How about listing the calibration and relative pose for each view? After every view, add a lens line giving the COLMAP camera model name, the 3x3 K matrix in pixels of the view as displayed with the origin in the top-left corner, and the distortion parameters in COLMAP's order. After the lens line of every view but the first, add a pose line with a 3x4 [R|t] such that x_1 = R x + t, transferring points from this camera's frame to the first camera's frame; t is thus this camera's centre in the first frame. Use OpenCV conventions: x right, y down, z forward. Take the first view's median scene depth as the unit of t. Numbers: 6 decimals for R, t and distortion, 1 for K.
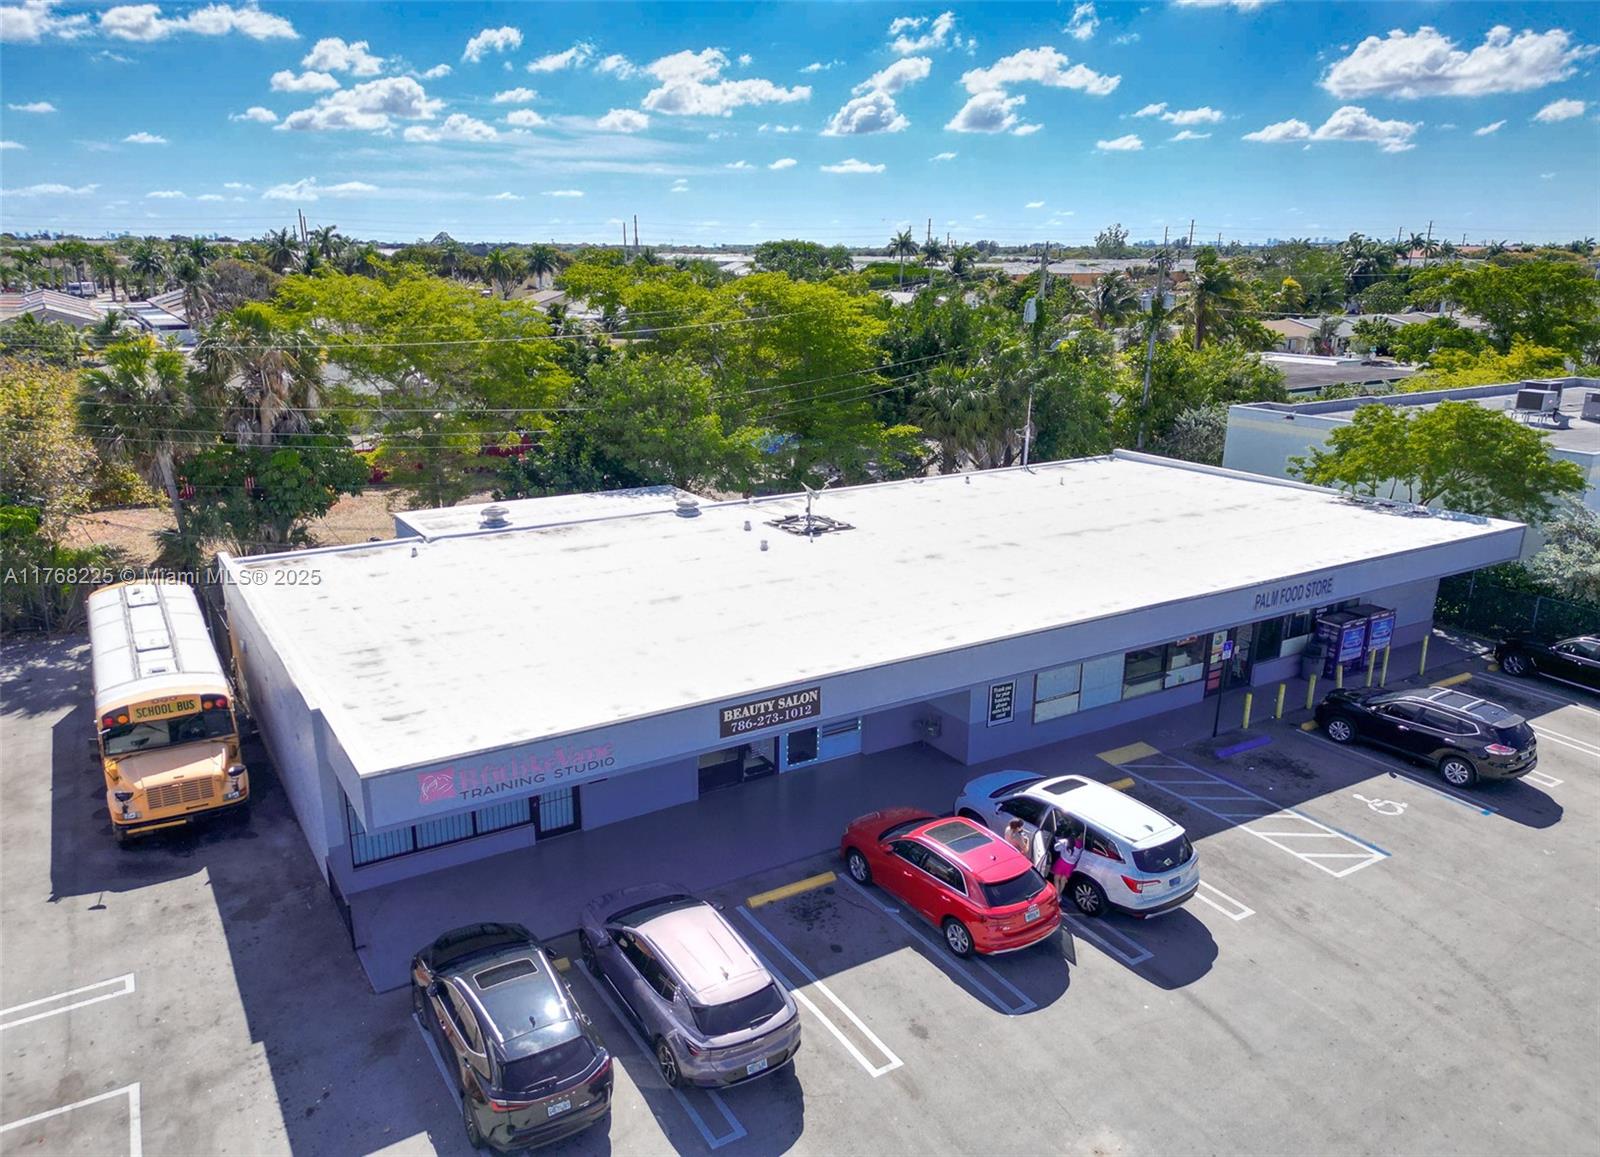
lens RADIAL K [[1180.7, 0, 798.5], [0, 1180.7, 512.8], [0, 0, 1]] dist [0.057620, -0.050644]
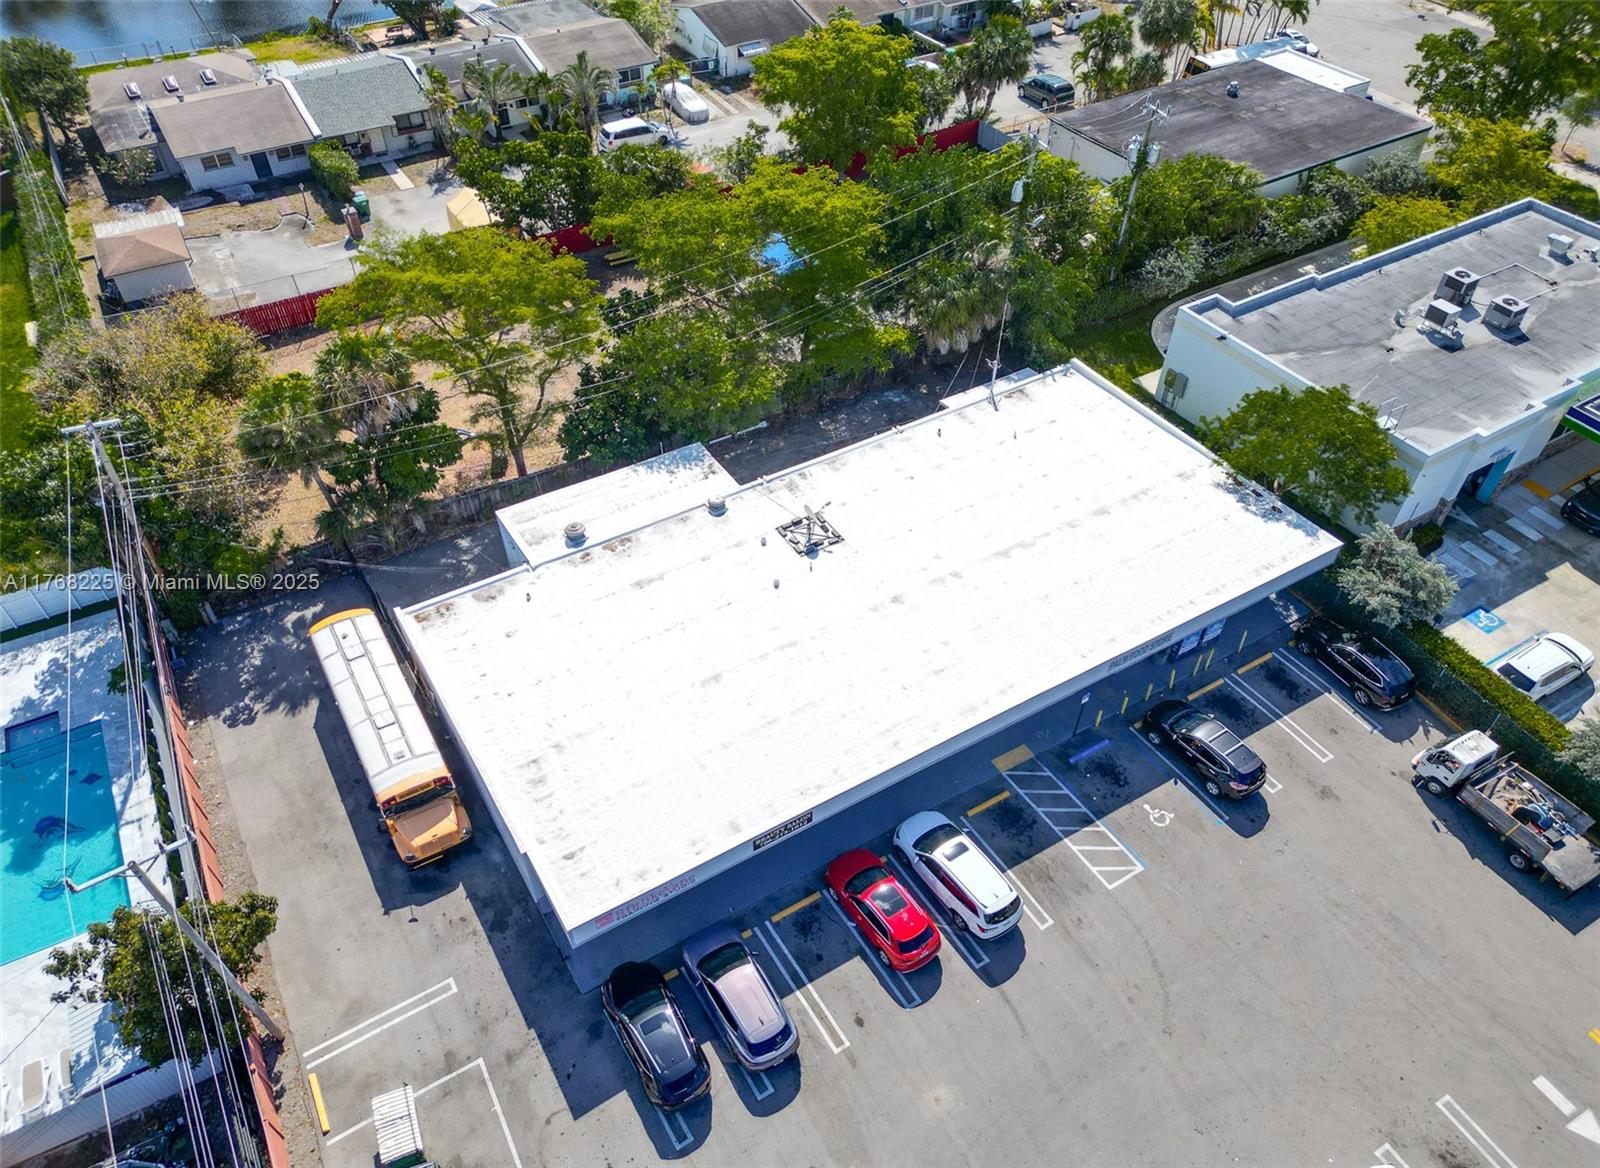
lens RADIAL K [[1200.7, 0, 796.7], [0, 1200.7, 562.4], [0, 0, 1]] dist [0.042871, -0.046773]
pose [[0.999944, 0.000486, -0.010538, 0.014444], [0.004660, 0.875832, 0.482594, -0.993344], [0.009464, -0.482616, 0.875781, -0.323827]]
